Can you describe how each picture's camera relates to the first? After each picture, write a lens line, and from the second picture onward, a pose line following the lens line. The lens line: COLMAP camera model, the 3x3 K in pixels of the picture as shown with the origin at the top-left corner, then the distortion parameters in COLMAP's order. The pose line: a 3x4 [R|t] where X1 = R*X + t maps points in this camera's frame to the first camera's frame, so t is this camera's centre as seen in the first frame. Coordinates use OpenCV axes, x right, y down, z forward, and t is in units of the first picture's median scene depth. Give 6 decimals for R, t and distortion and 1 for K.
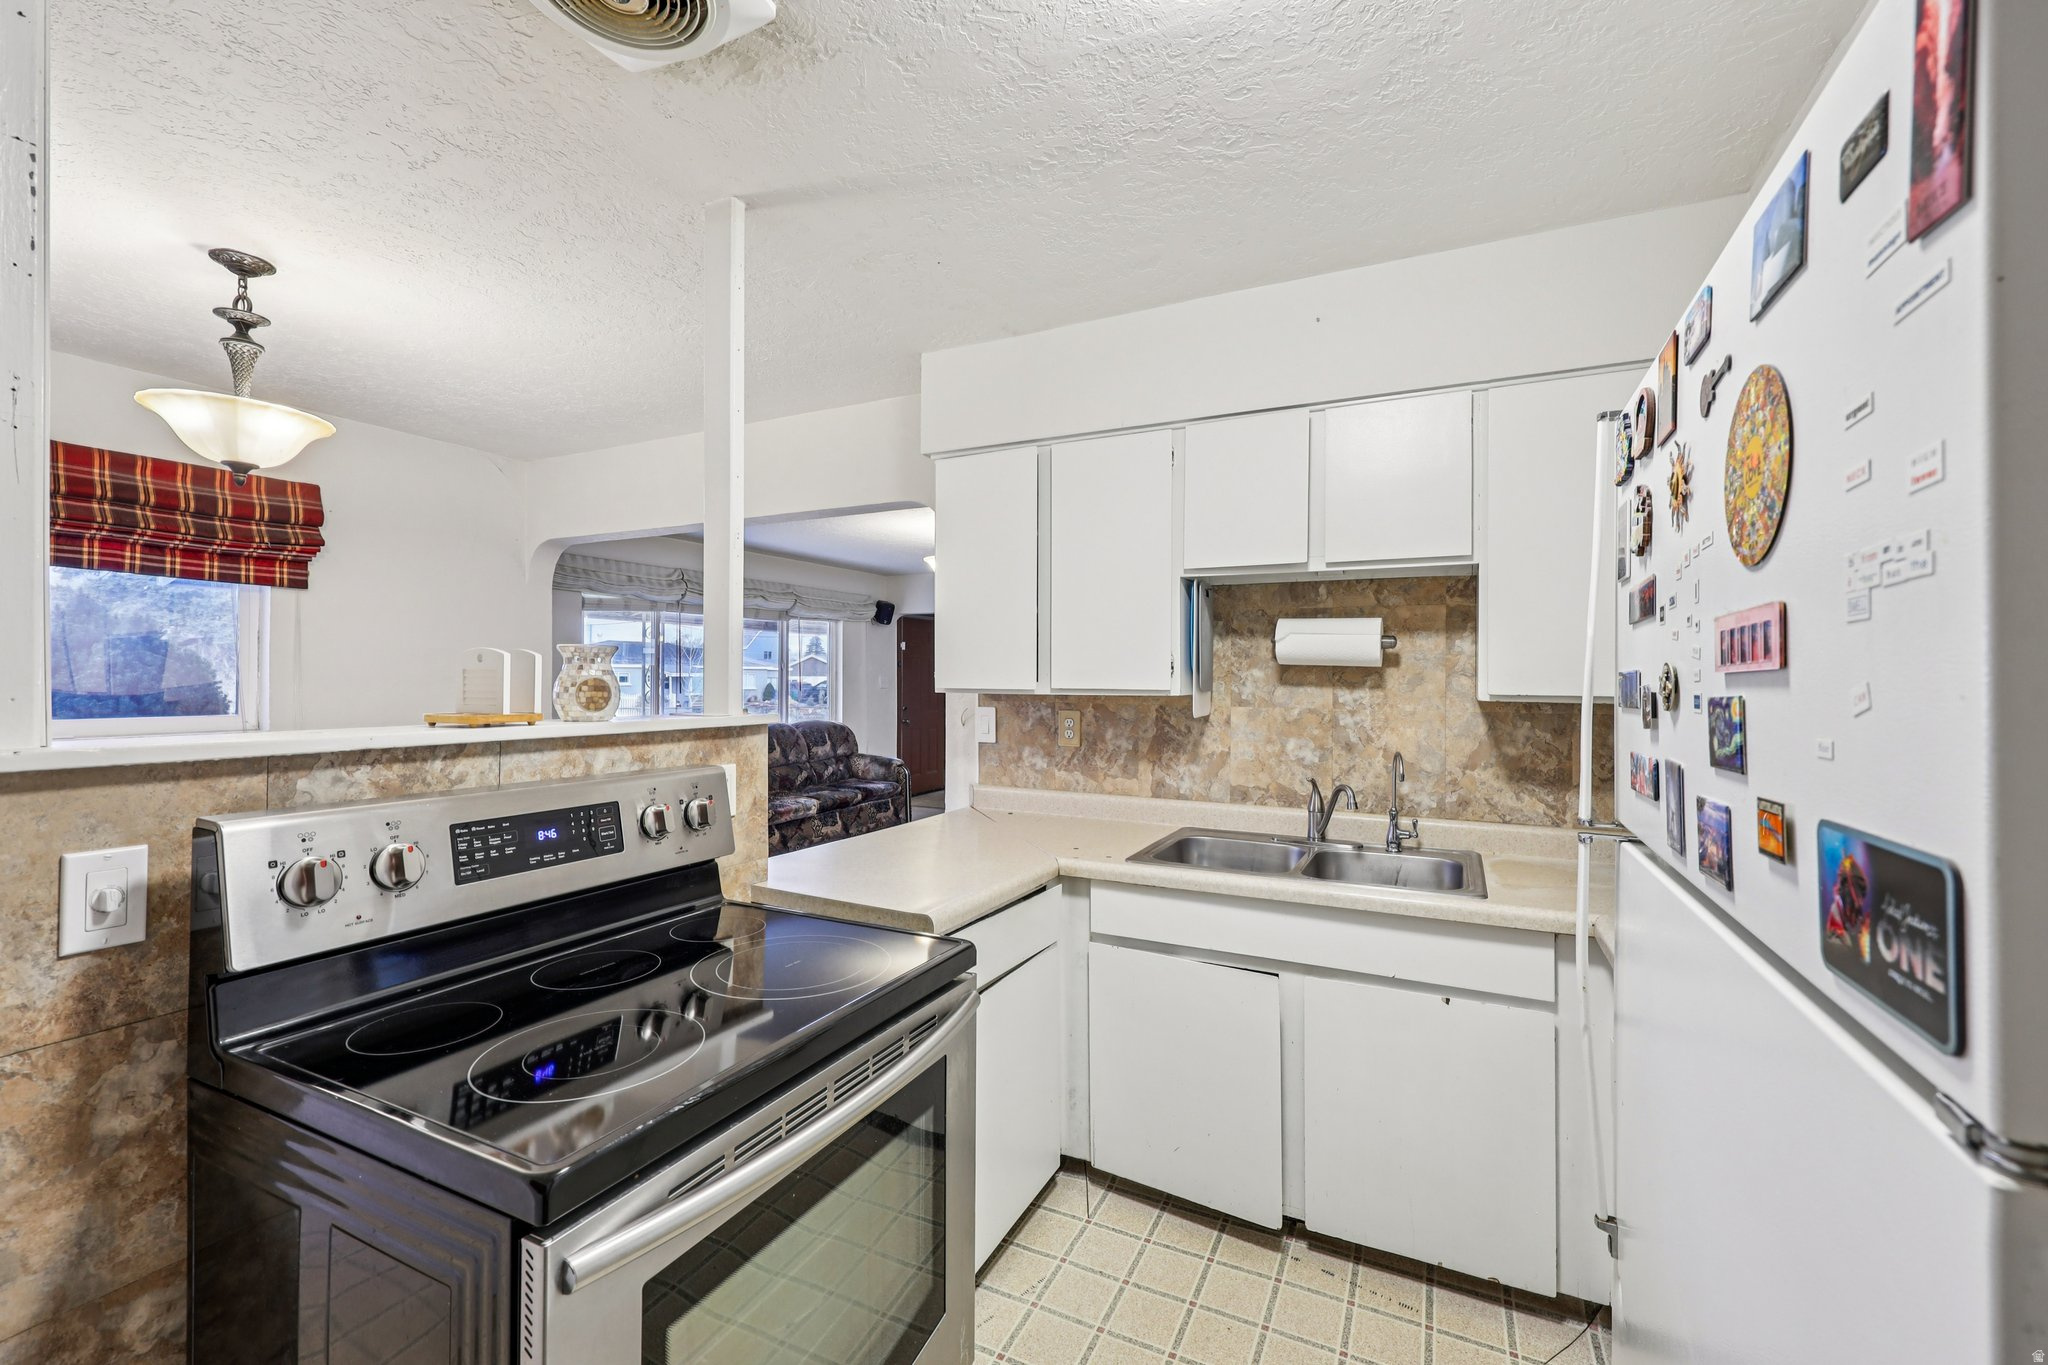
lens RADIAL K [[818.5, 0, 1017.1], [0, 818.5, 678.2], [0, 0, 1]] dist [0.005432, -0.000012]
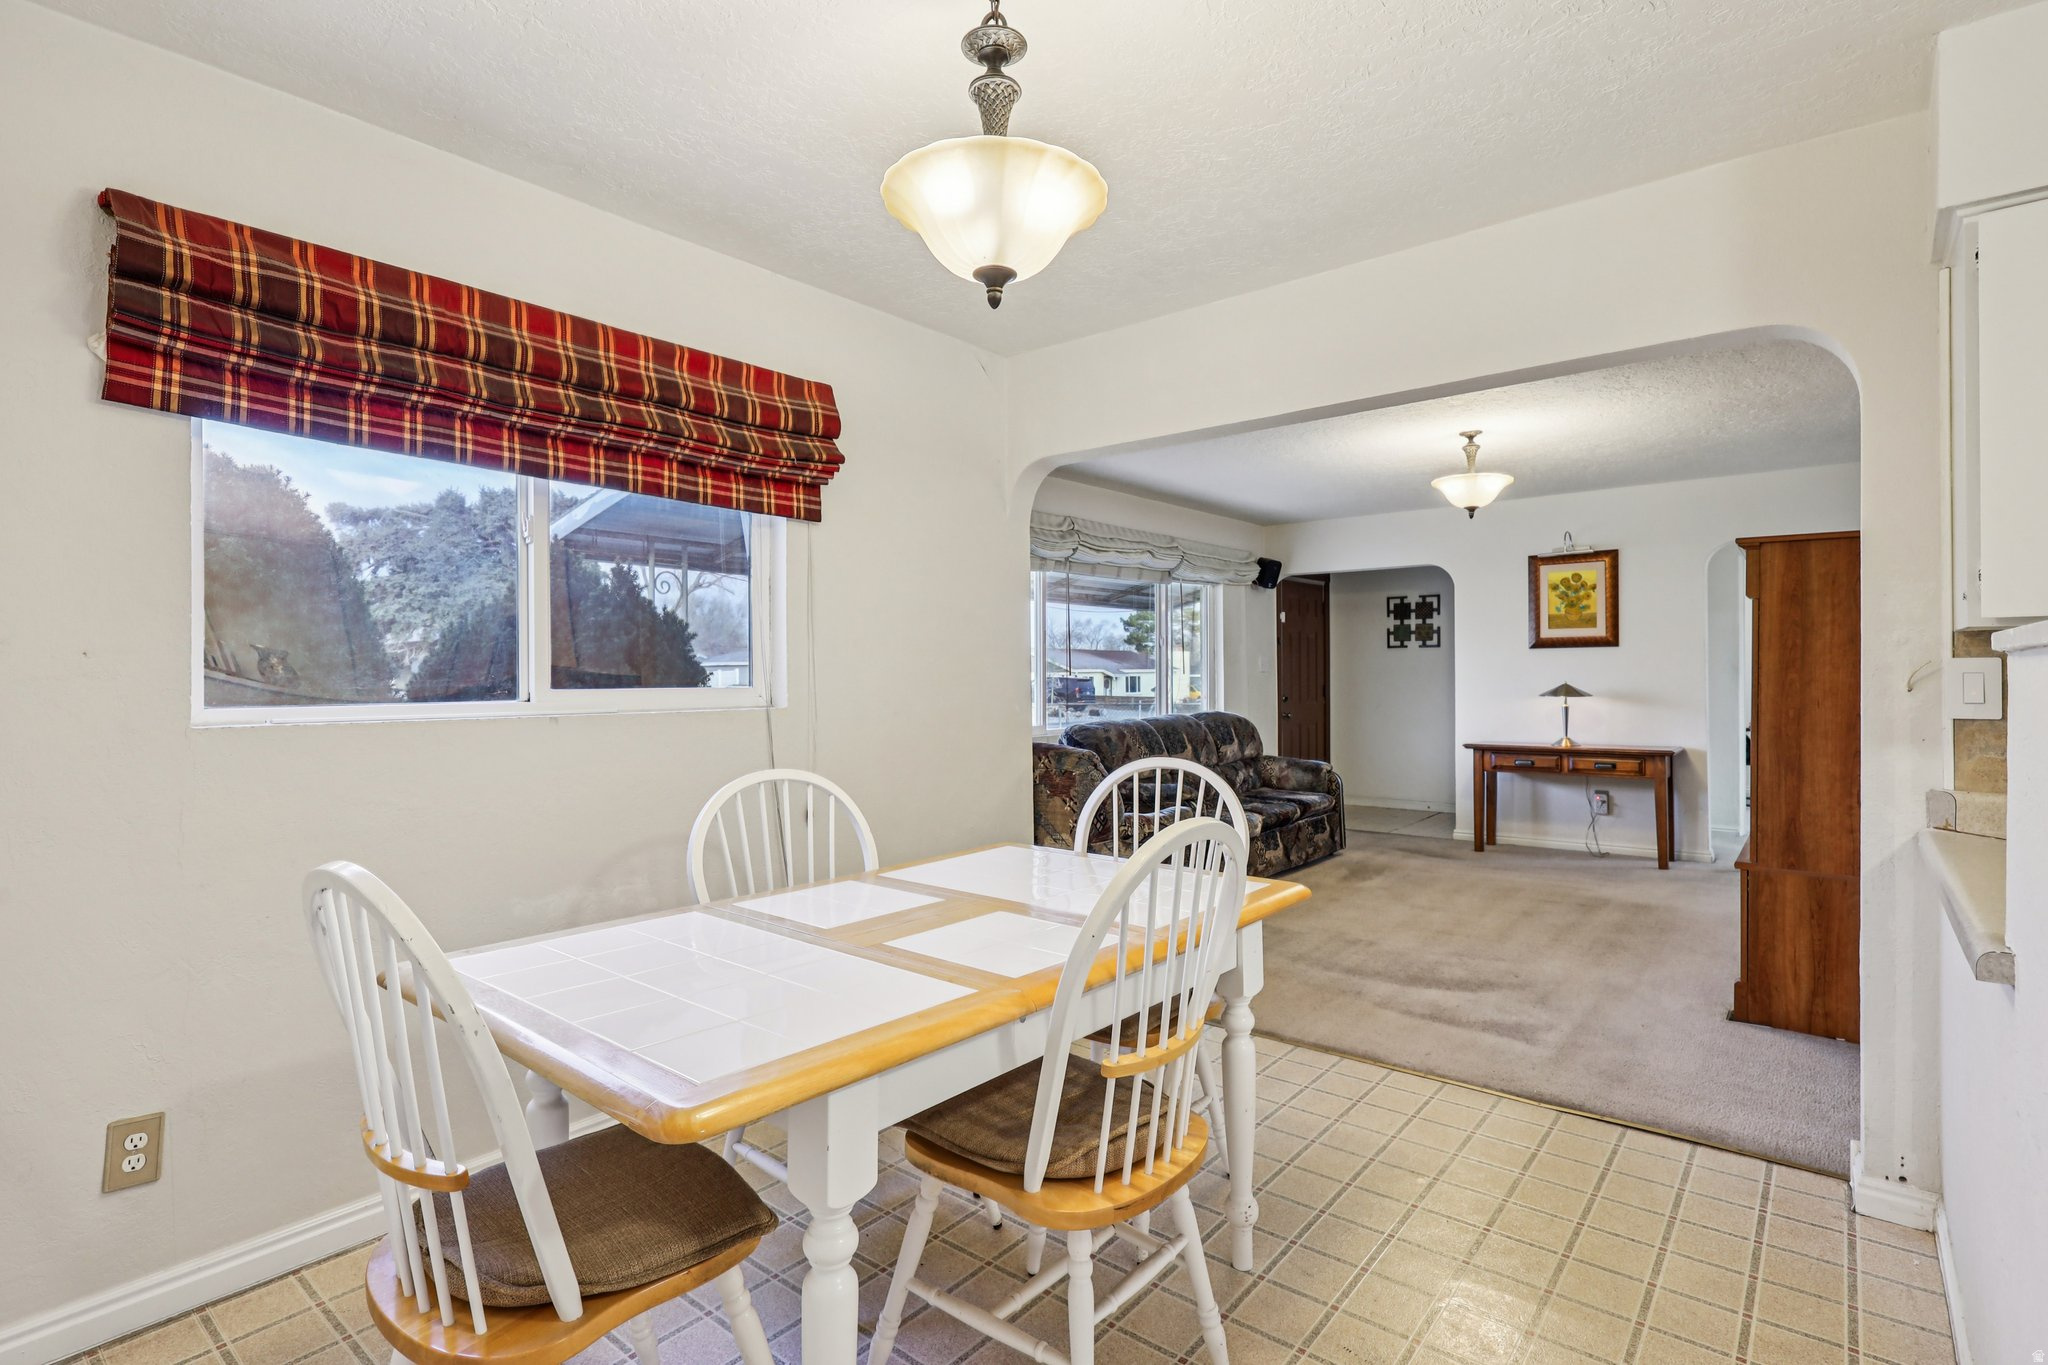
lens RADIAL K [[974.6, 0, 1036.5], [0, 974.6, 676.0], [0, 0, 1]] dist [-0.004033, 0.000369]
pose [[0.977877, -0.014374, -0.208687, -0.928248], [0.014525, 0.999894, -0.000808, 0.069720], [0.208677, -0.002241, 0.977982, 0.315959]]
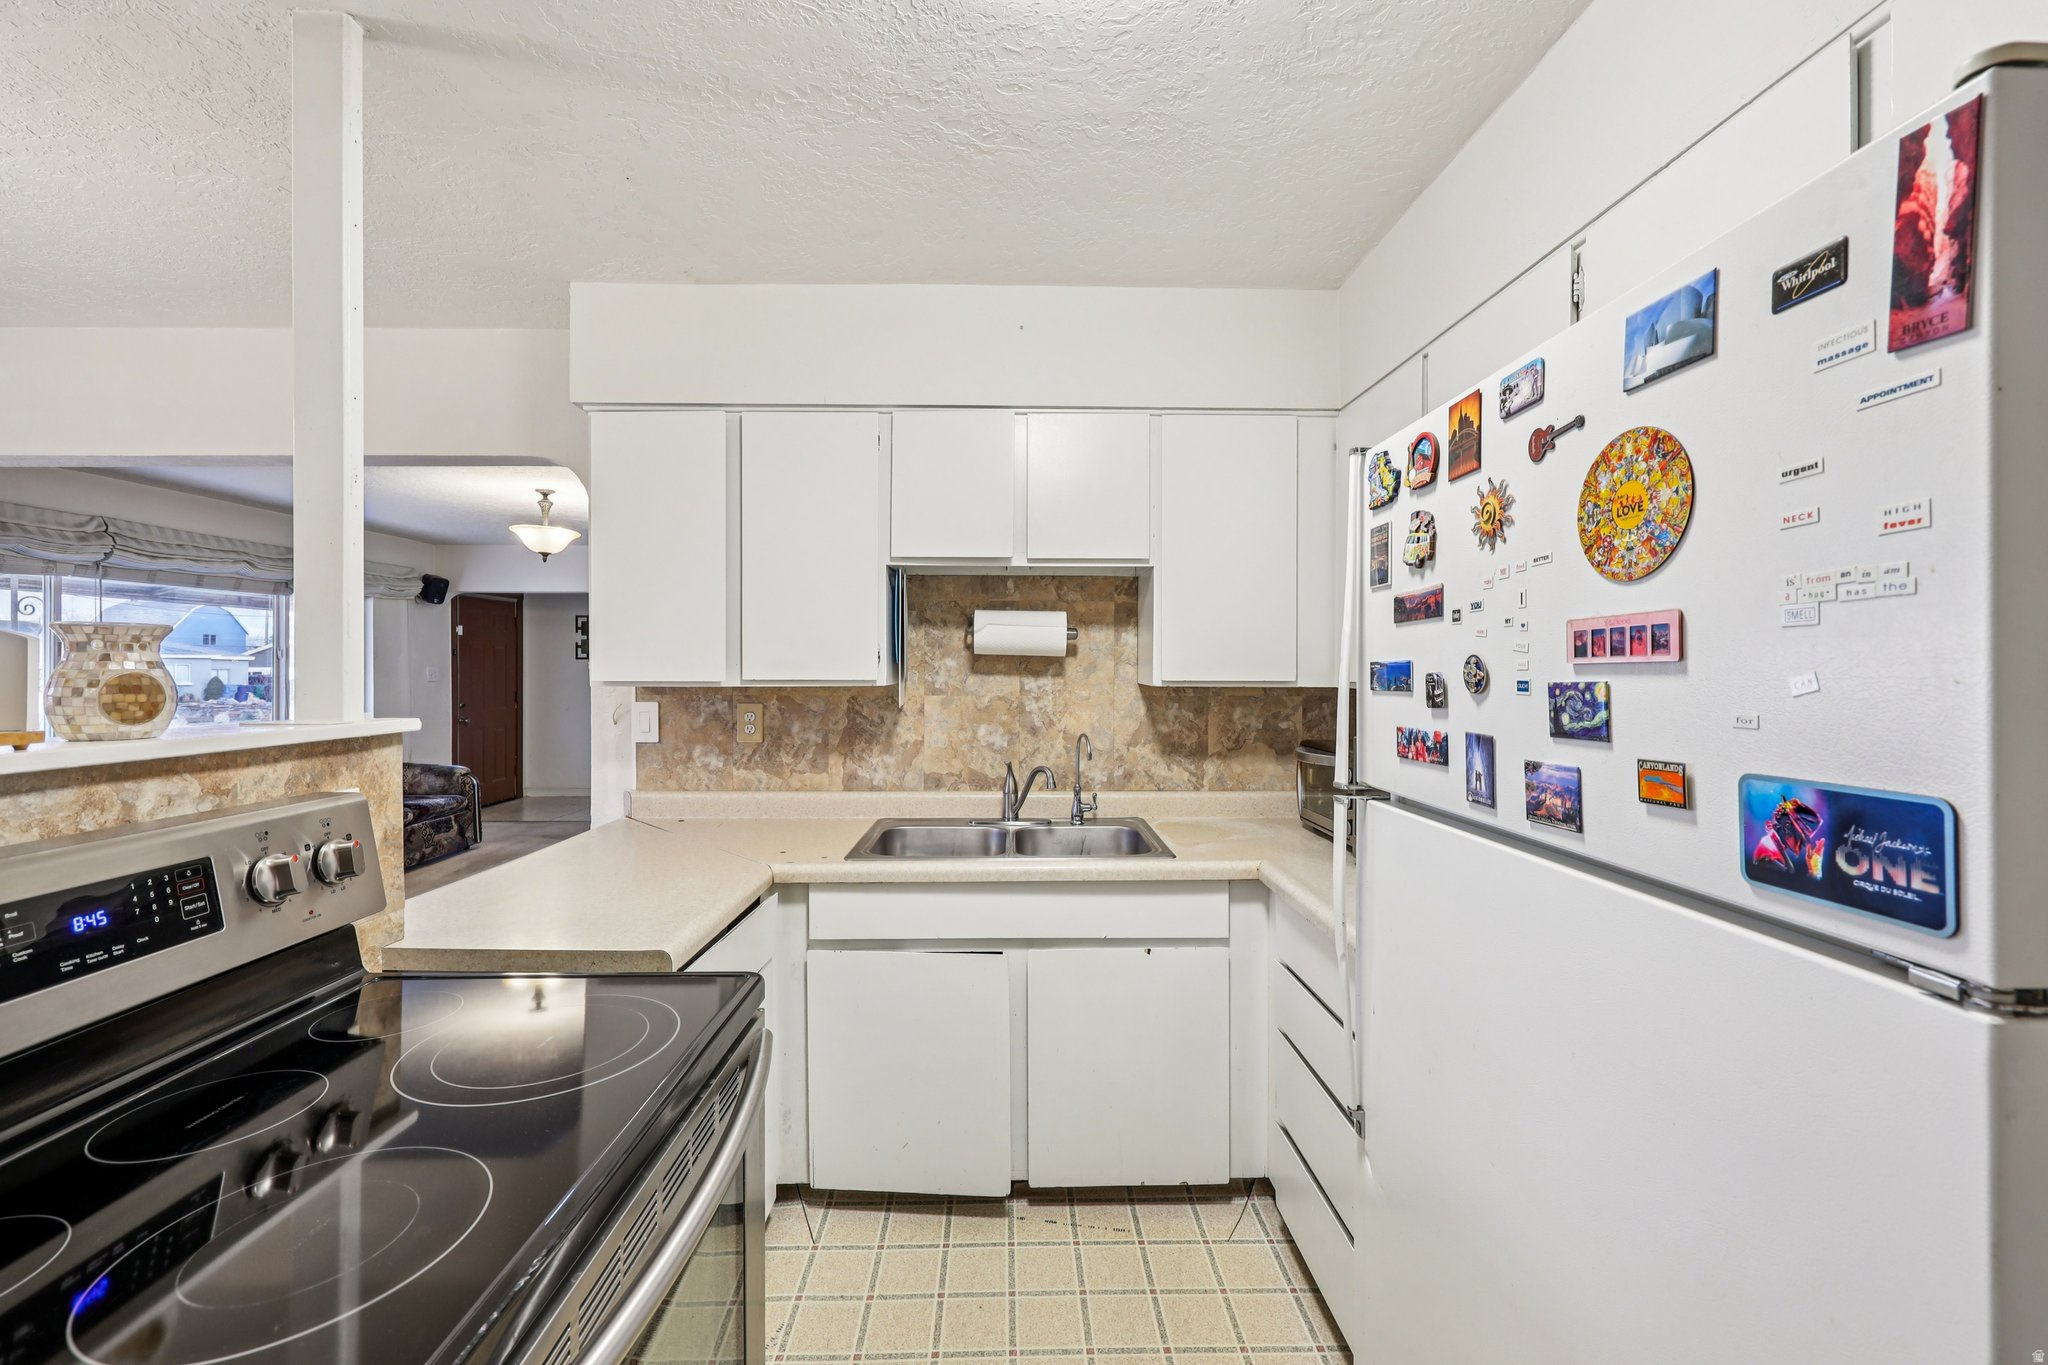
lens RADIAL K [[818.5, 0, 996.0], [0, 818.5, 673.3], [0, 0, 1]] dist [0.005432, -0.000012]
pose [[0.893782, -0.009372, 0.448403, -0.145370], [0.005814, 0.999940, 0.009312, -0.002356], [-0.448463, -0.005716, 0.893783, 0.072650]]
